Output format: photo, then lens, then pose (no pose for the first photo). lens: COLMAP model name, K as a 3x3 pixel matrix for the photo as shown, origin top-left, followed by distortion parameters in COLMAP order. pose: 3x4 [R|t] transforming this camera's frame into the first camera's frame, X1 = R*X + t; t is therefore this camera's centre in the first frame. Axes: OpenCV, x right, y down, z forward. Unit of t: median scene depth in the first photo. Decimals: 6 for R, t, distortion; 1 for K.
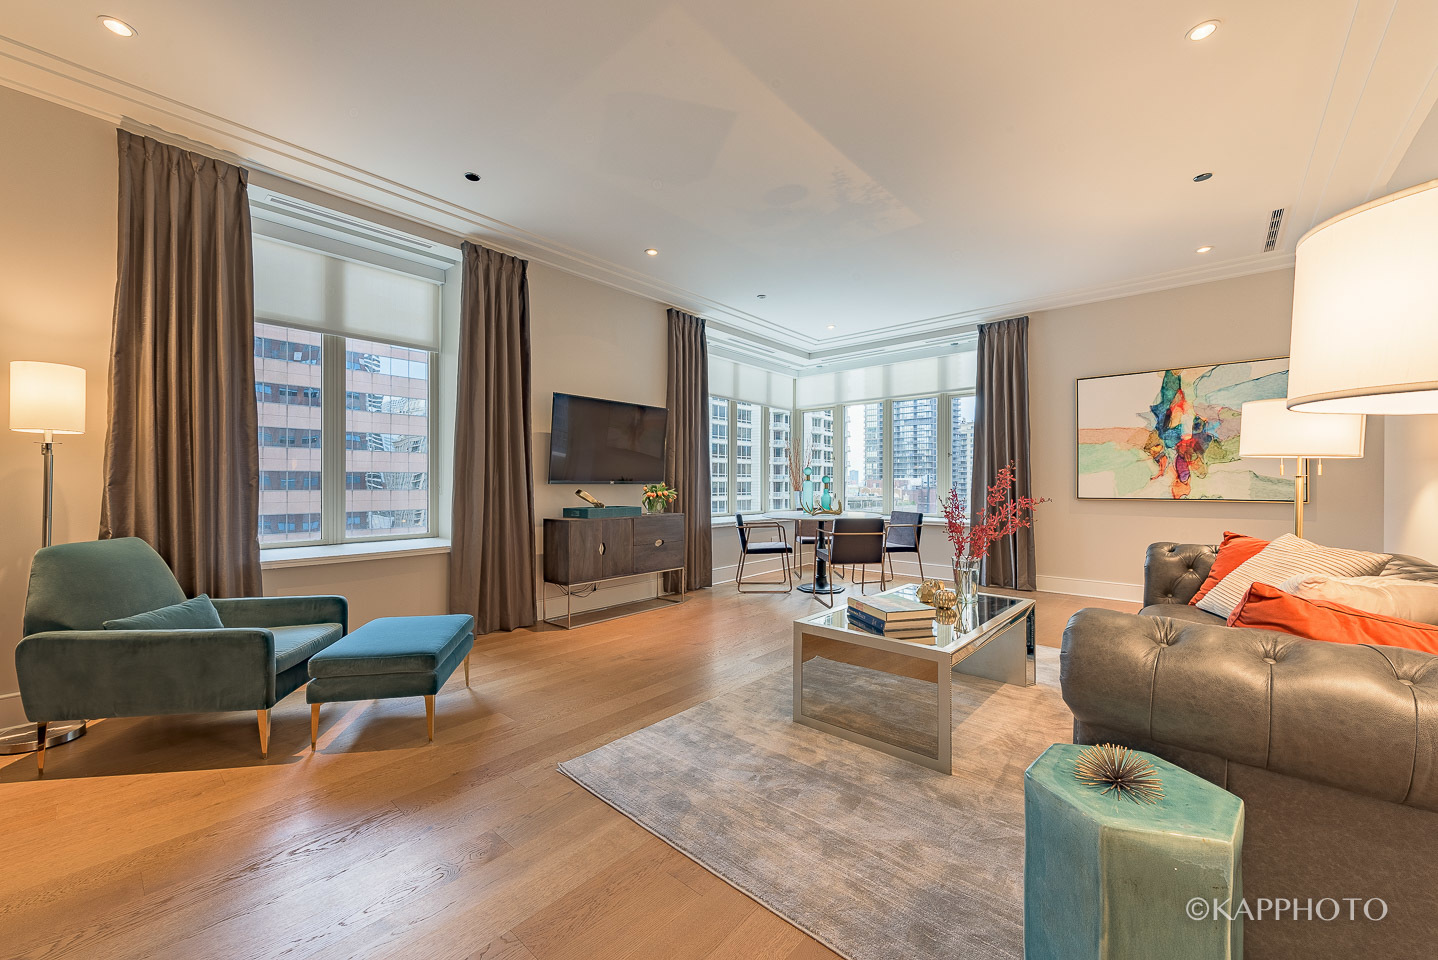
lens RADIAL K [[572.5, 0, 719.0], [0, 572.5, 480.0], [0, 0, 1]] dist [0.003938, -0.000160]
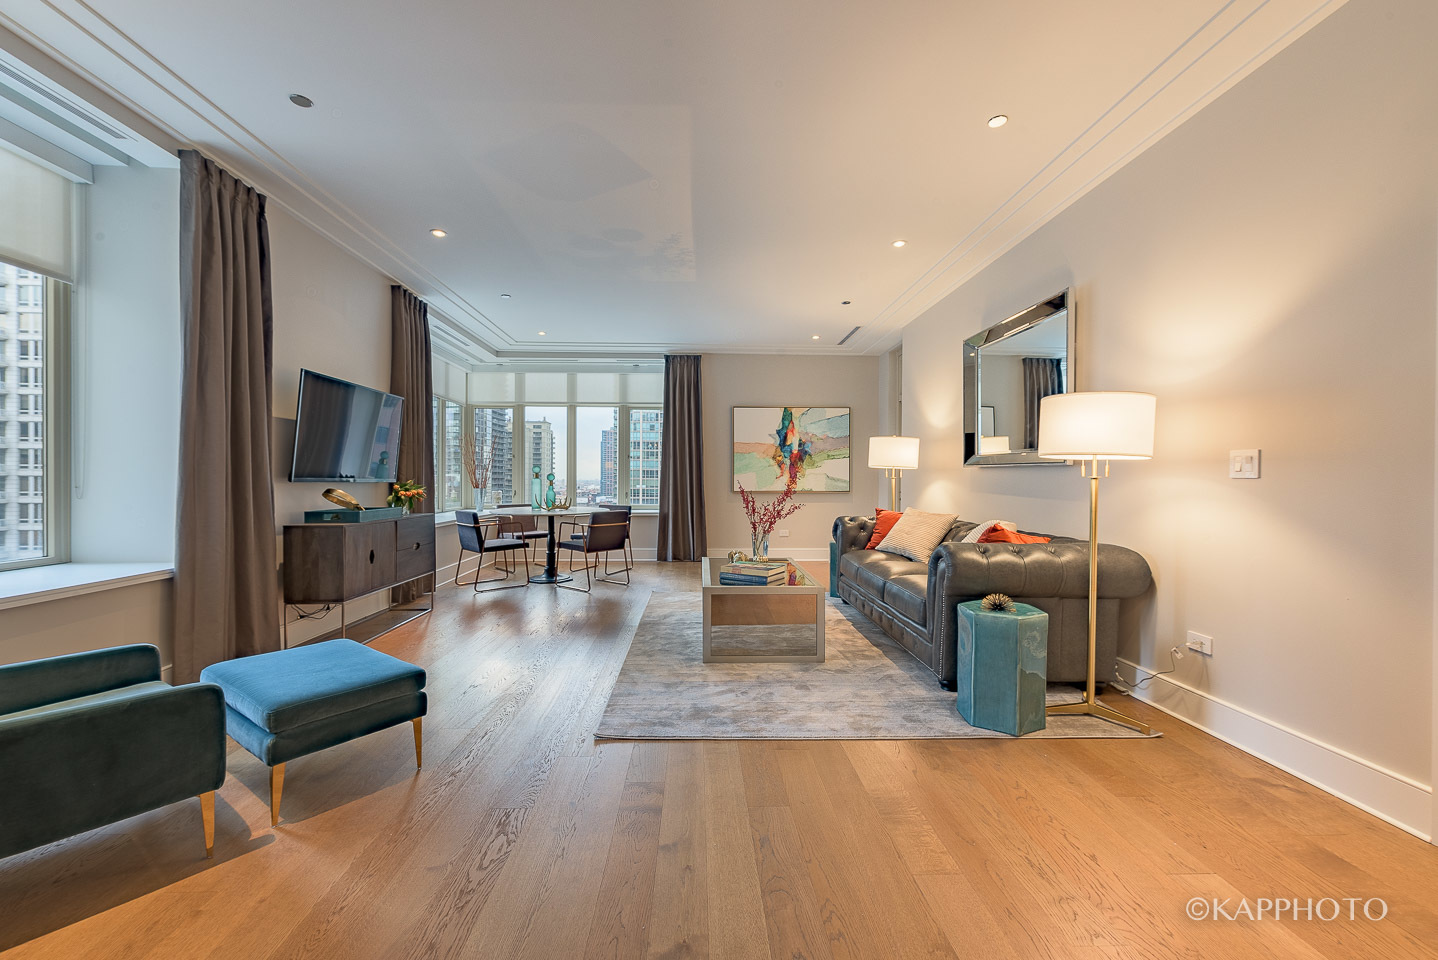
lens RADIAL K [[559.9, 0, 719.0], [0, 559.9, 480.0], [0, 0, 1]] dist [-0.000698, -0.000070]
pose [[0.736524, 0.001227, 0.676411, -0.367650], [-0.005508, 0.999976, 0.004183, -0.002313], [-0.676389, -0.006807, 0.736513, 0.016199]]
